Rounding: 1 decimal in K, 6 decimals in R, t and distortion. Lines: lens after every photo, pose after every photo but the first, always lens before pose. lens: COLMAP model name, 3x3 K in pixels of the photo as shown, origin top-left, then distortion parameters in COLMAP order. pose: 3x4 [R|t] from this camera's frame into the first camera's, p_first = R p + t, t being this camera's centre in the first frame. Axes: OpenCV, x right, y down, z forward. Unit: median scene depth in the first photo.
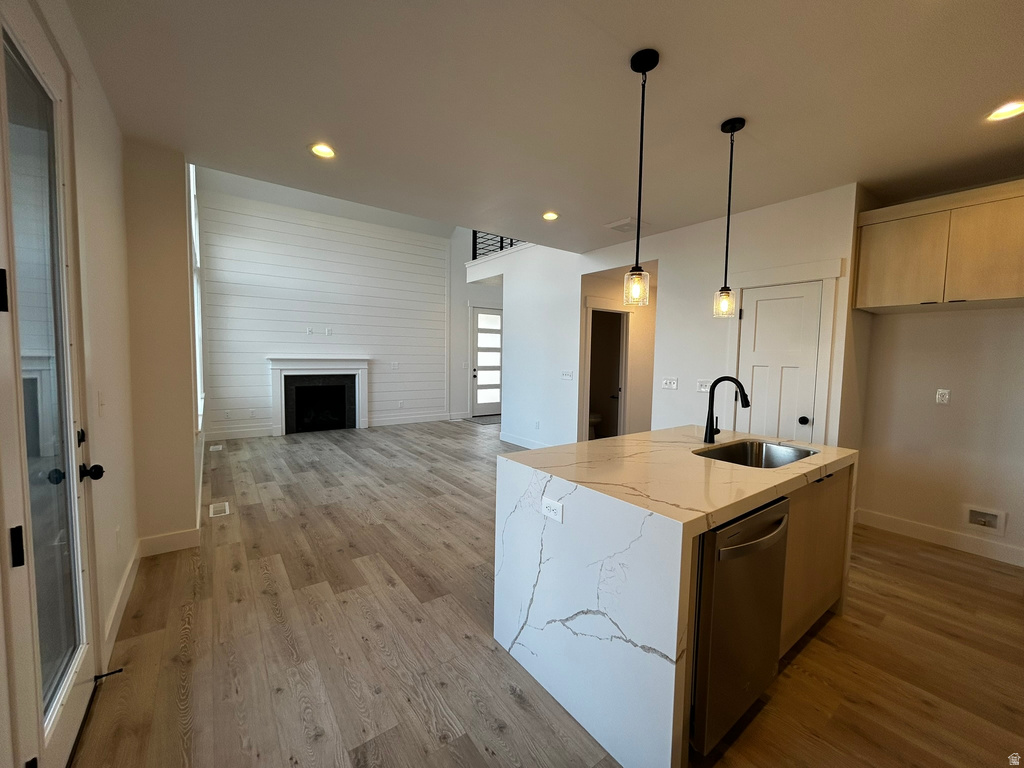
lens RADIAL K [[411.0, 0, 512.6], [0, 411.0, 381.3], [0, 0, 1]] dist [-0.001841, 0.000702]
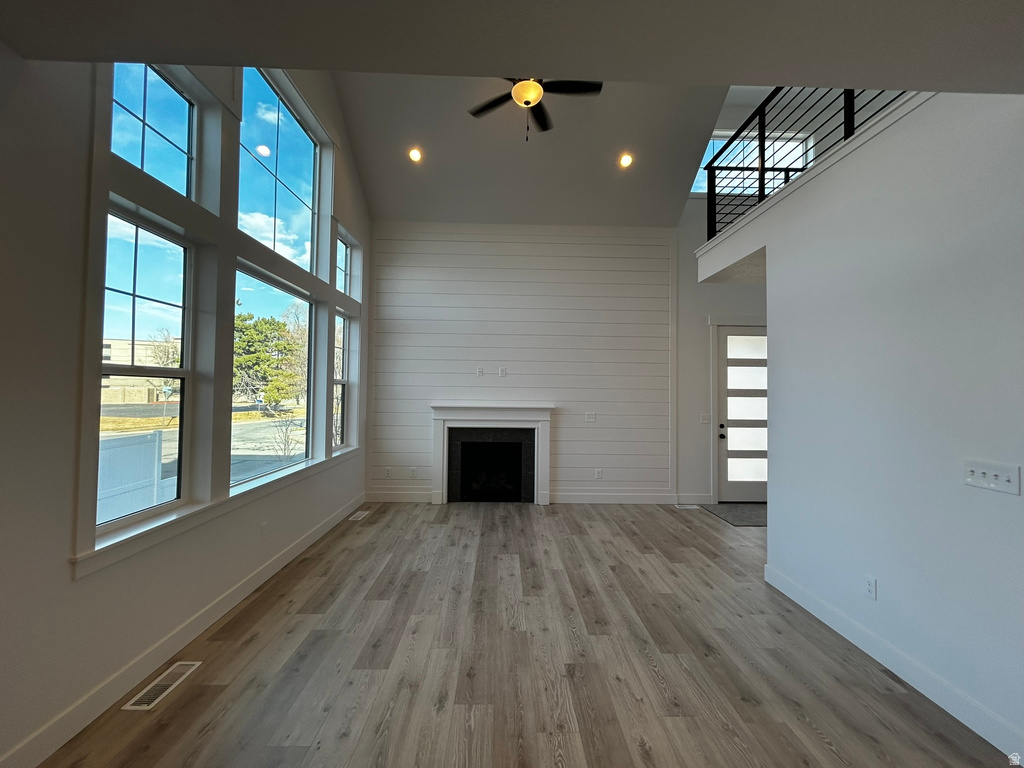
lens RADIAL K [[411.0, 0, 512.6], [0, 411.0, 381.3], [0, 0, 1]] dist [-0.001841, 0.000702]
pose [[0.819254, -0.020702, -0.573057, 0.010266], [-0.035732, 0.995563, -0.087049, -0.053355], [0.572317, 0.091792, 0.814879, 0.563615]]
